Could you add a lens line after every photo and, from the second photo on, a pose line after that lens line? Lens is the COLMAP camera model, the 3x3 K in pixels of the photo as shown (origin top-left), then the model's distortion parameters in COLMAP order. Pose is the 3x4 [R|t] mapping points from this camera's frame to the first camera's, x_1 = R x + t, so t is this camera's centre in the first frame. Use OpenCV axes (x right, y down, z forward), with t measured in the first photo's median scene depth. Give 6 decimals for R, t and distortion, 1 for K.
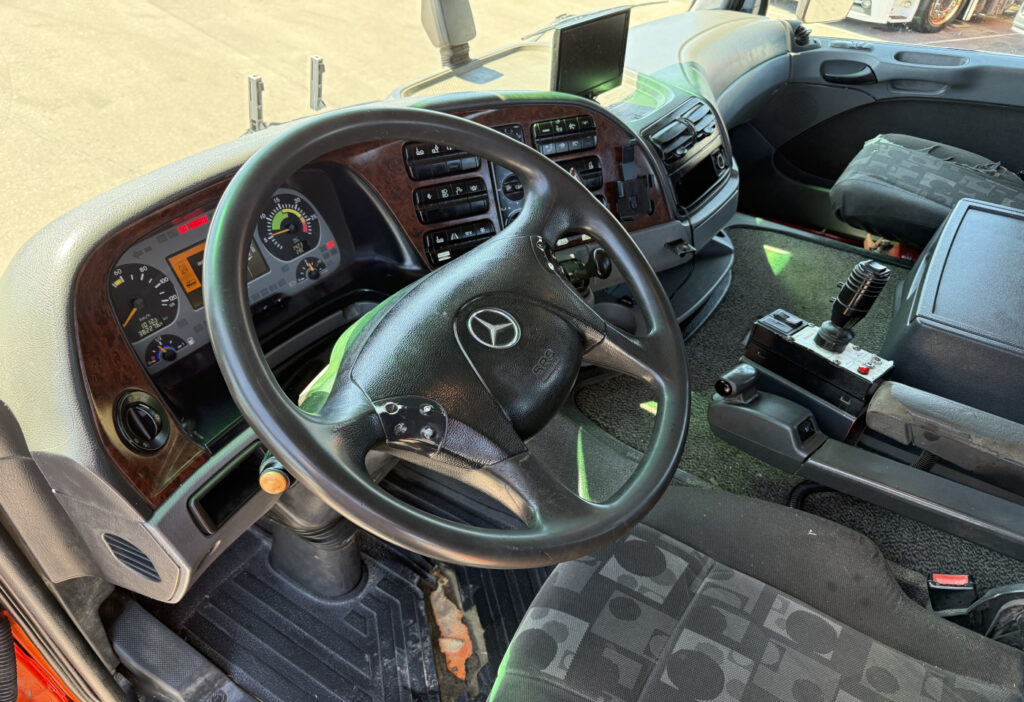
lens RADIAL K [[720.6, 0, 449.2], [0, 720.6, 425.7], [0, 0, 1]] dist [0.023136, -0.029427]
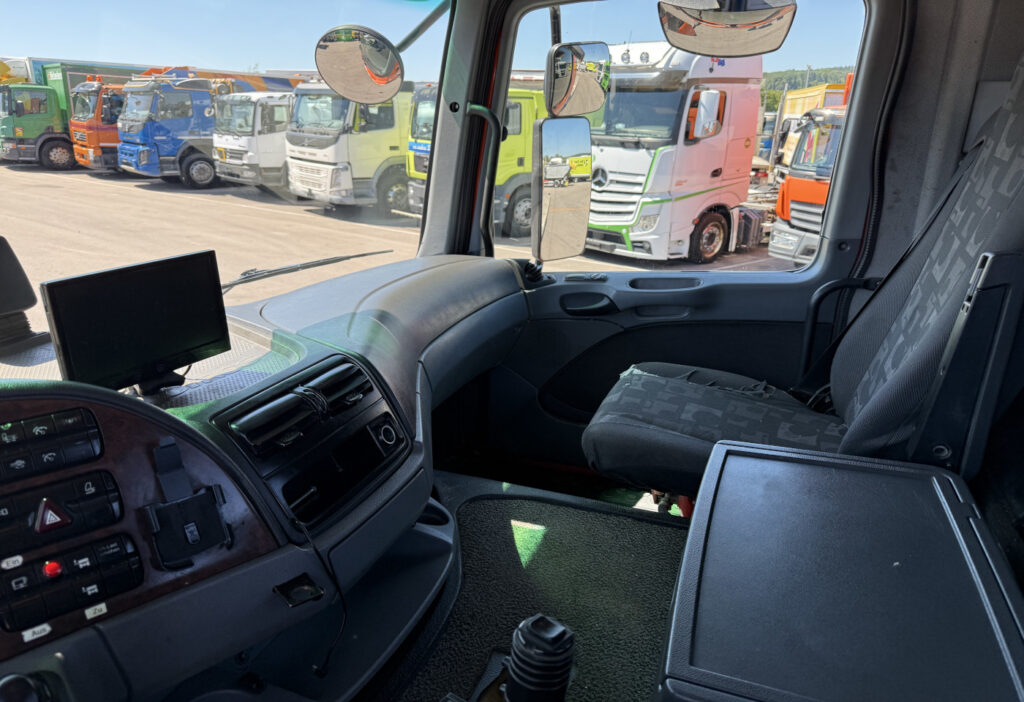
lens RADIAL K [[720.6, 0, 504.8], [0, 720.6, 386.3], [0, 0, 1]] dist [0.023136, -0.029427]
pose [[0.969268, -0.108426, 0.220822, 0.273613], [0.180580, 0.923166, -0.339346, -0.124017], [-0.167062, 0.368793, 0.914375, 0.269320]]
